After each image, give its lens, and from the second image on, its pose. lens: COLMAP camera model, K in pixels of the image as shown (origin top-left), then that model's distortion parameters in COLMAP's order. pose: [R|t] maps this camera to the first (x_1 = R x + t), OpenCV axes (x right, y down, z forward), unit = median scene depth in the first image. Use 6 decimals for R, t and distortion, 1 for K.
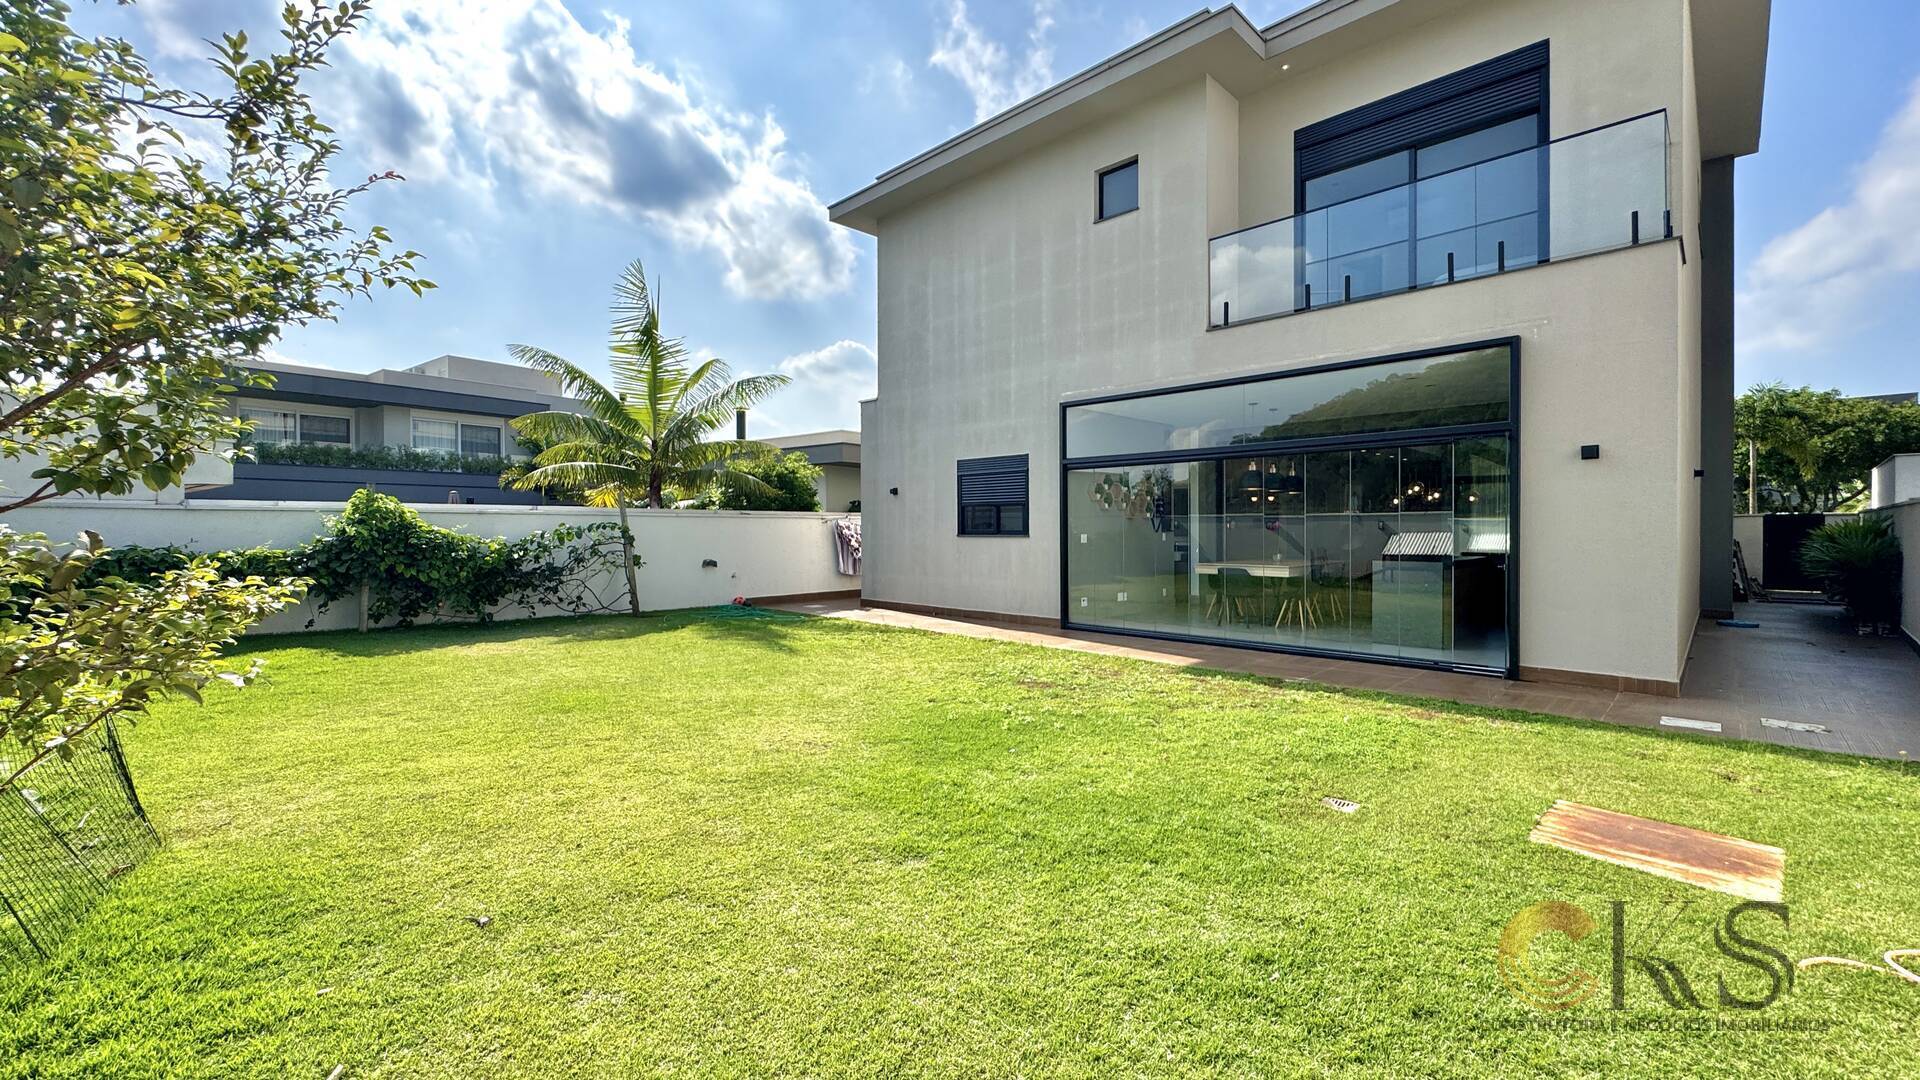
lens RADIAL K [[784.1, 0, 957.8], [0, 784.1, 527.2], [0, 0, 1]] dist [0.000844, 0.000014]
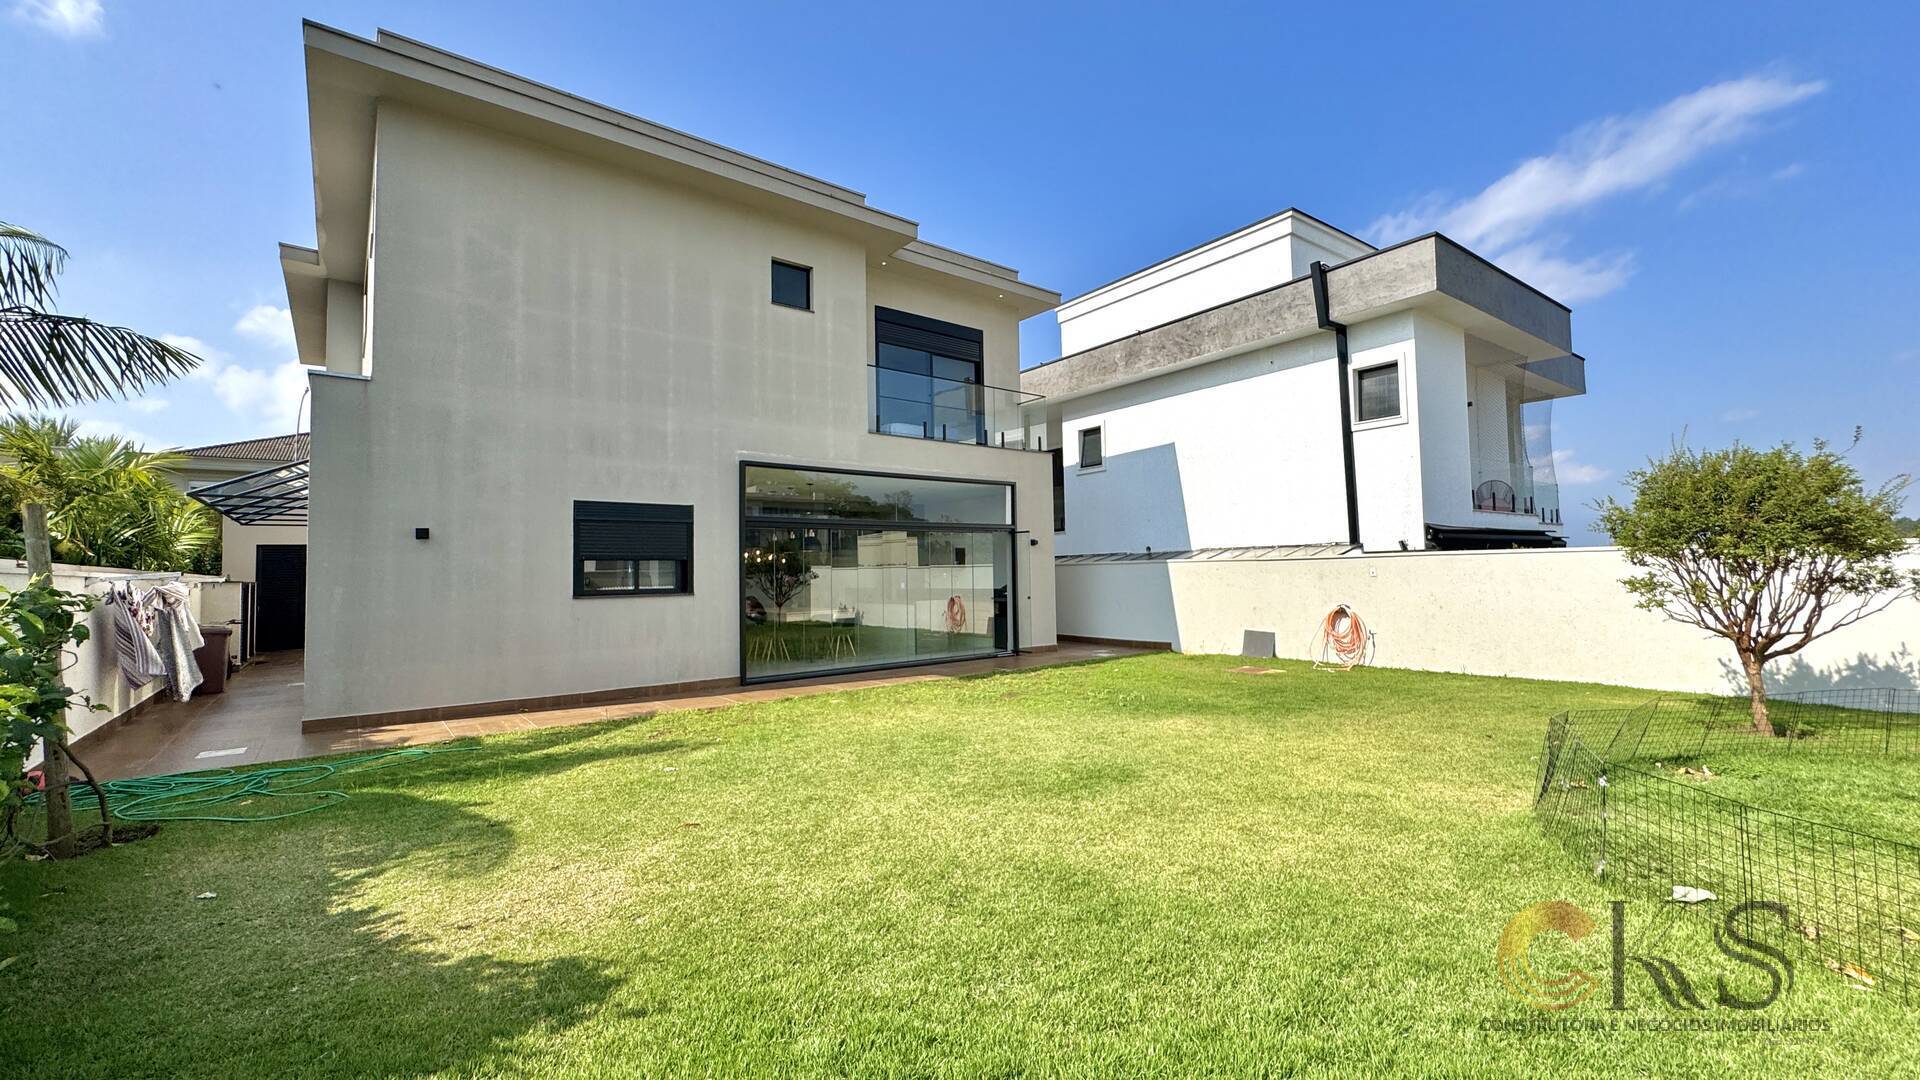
lens RADIAL K [[784.1, 0, 957.2], [0, 784.1, 544.3], [0, 0, 1]] dist [0.000844, 0.000014]
pose [[0.092552, 0.052625, 0.994316, -0.790646], [0.031139, 0.997961, -0.055716, 0.013555], [-0.995221, 0.036119, 0.090725, 0.600002]]
